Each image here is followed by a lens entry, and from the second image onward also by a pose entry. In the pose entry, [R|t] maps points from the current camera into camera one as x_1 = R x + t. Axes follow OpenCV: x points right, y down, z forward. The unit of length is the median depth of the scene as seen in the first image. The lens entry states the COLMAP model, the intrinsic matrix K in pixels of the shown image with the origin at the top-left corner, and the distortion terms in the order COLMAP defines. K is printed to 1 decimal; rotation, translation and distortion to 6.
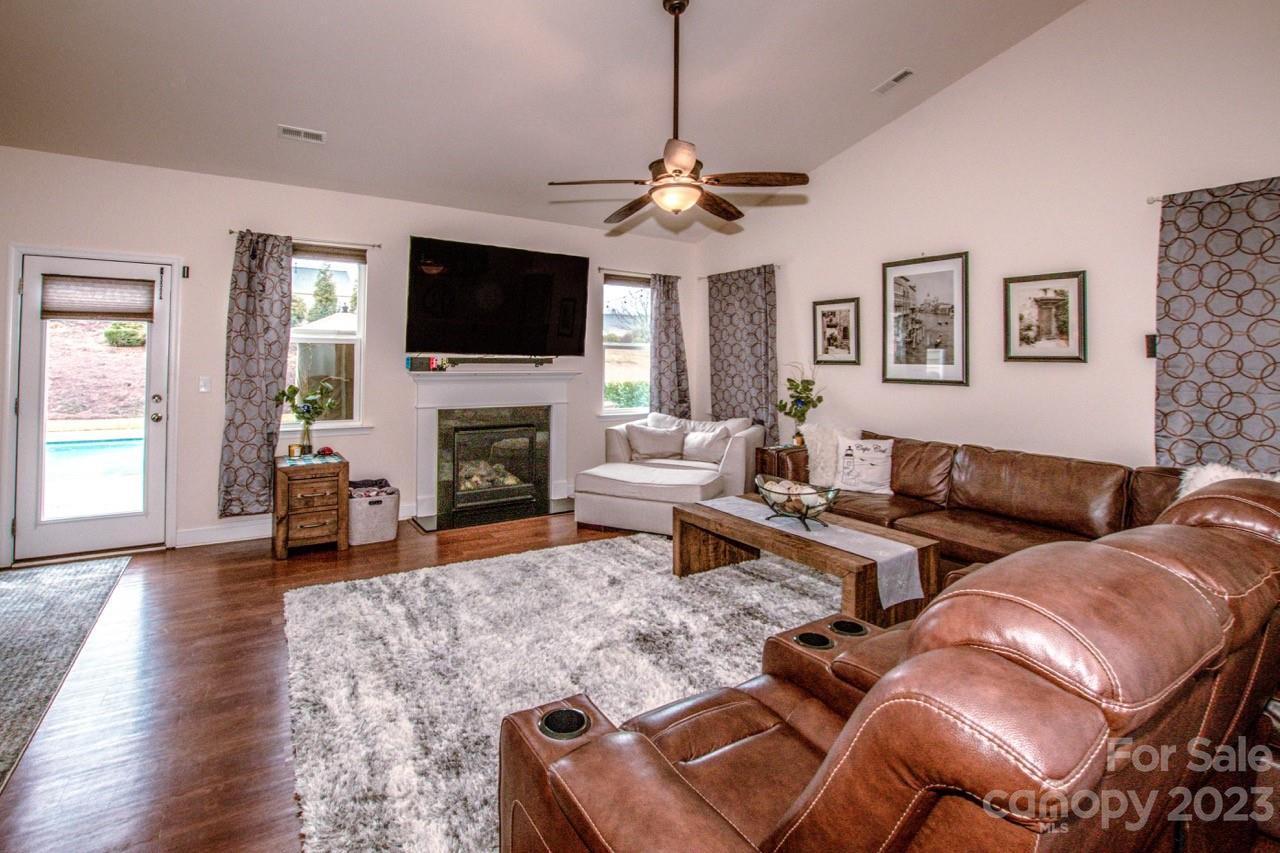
lens RADIAL K [[583.2, 0, 630.1], [0, 583.2, 354.6], [0, 0, 1]] dist [-0.024020, 0.001668]
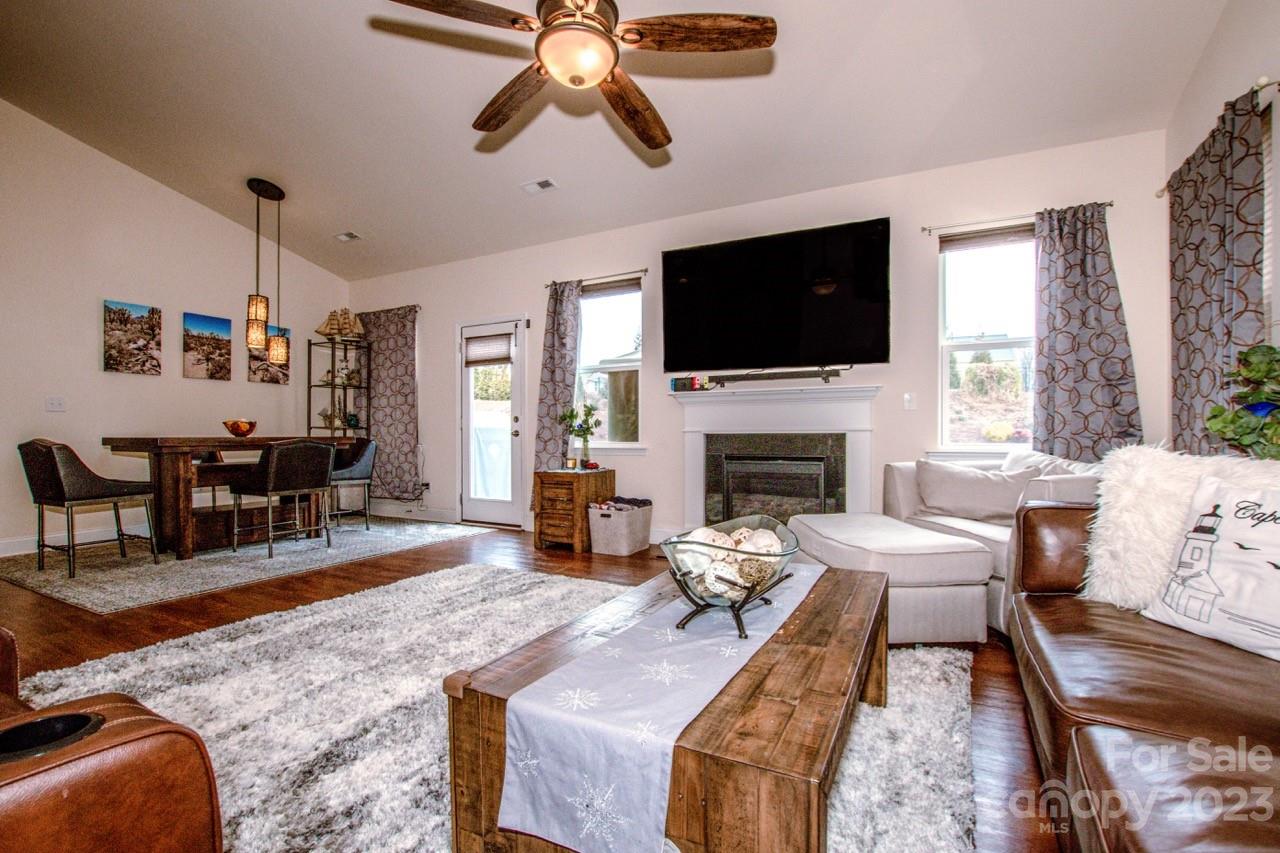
lens RADIAL K [[583.2, 0, 634.3], [0, 583.2, 439.4], [0, 0, 1]] dist [-0.024020, 0.001668]
pose [[0.491174, 0.001264, -0.871060, 0.482404], [0.018130, 0.999767, 0.011674, 0.104347], [0.870873, -0.021527, 0.491037, 0.517648]]
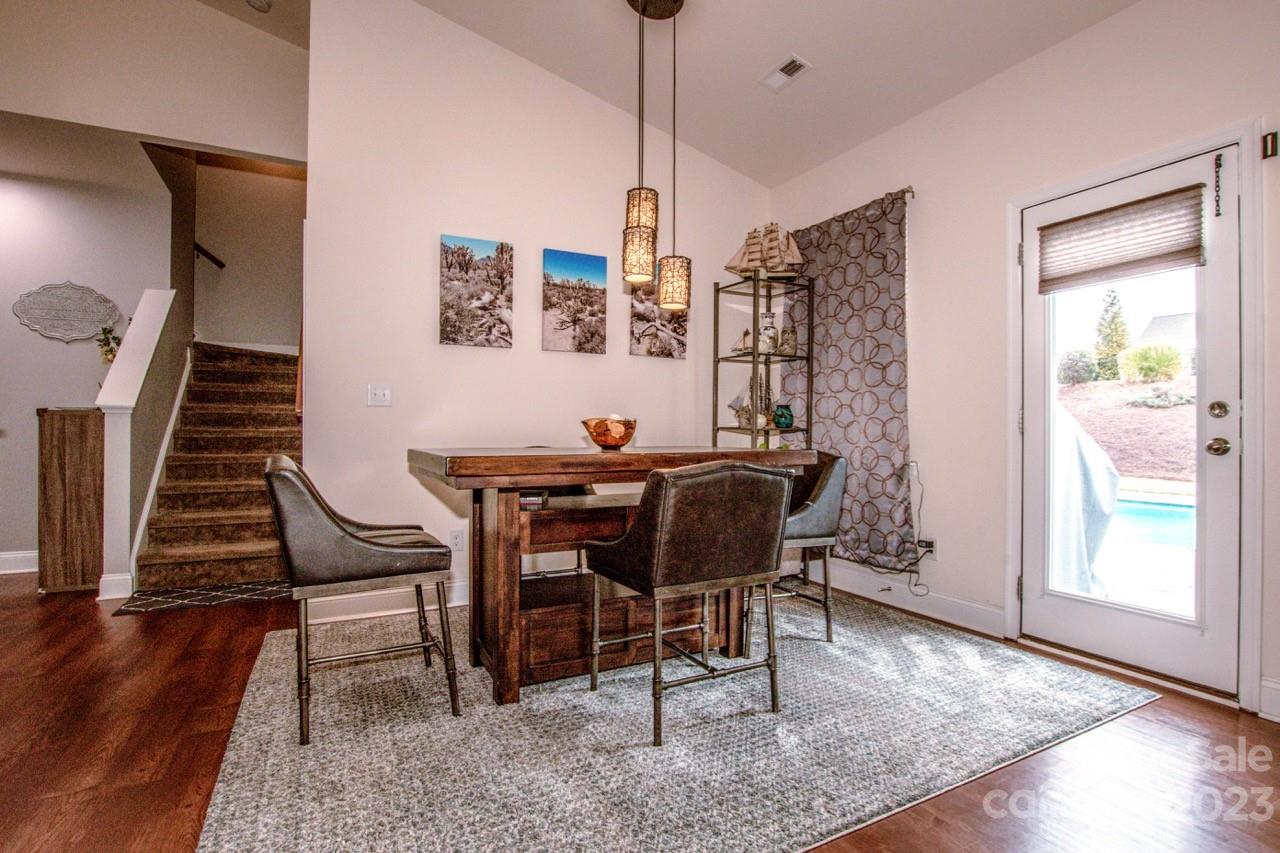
lens RADIAL K [[624.4, 0, 633.5], [0, 624.4, 422.8], [0, 0, 1]] dist [-0.020183, -0.000508]
pose [[-0.089768, -0.017677, -0.995806, -0.209901], [0.013123, 0.999735, -0.018929, 0.084842], [0.995876, -0.014768, -0.089513, 0.483349]]
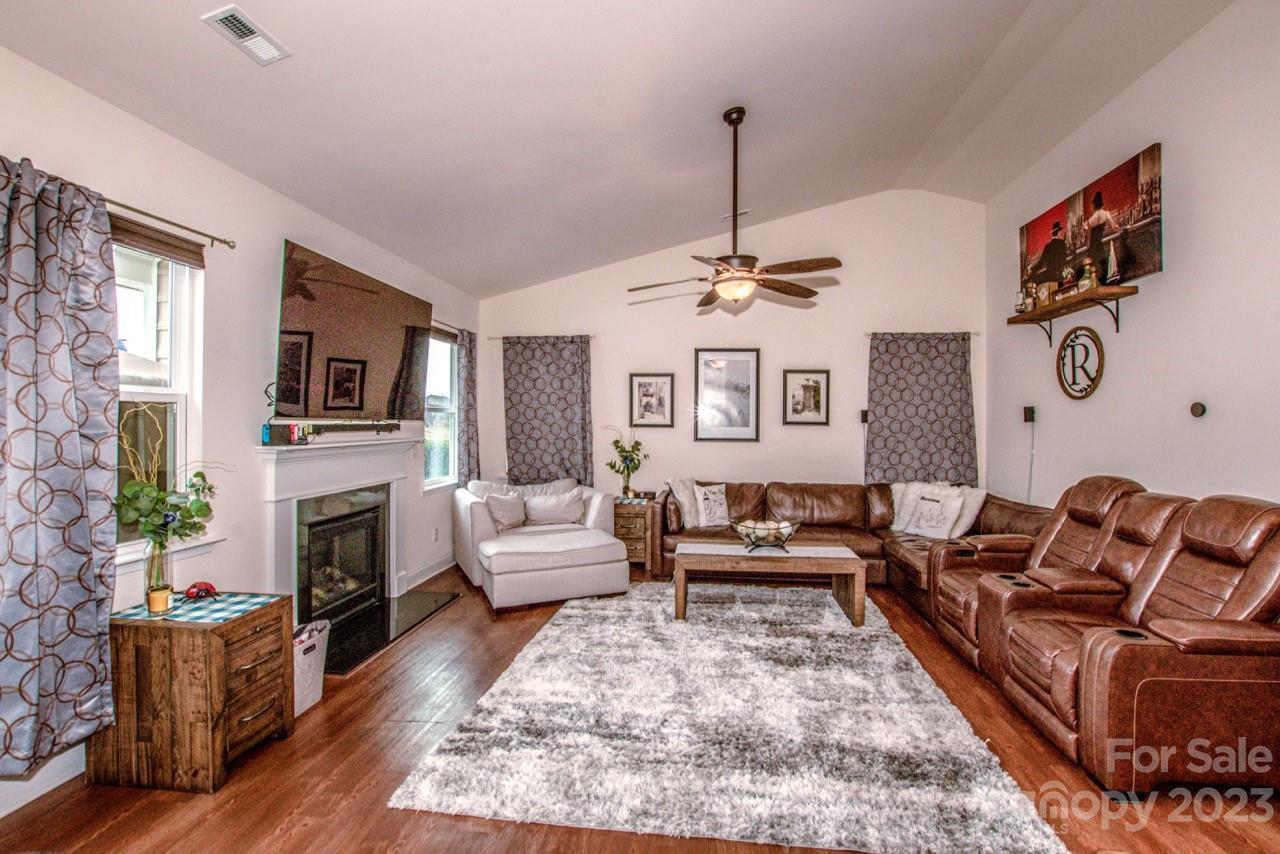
lens RADIAL K [[583.2, 0, 638.8], [0, 583.2, 426.9], [0, 0, 1]] dist [-0.024020, 0.001668]
pose [[0.632664, -0.012095, 0.774332, -0.689844], [-0.008662, 0.999705, 0.022694, -0.012860], [-0.774378, -0.021065, 0.632373, 0.299053]]
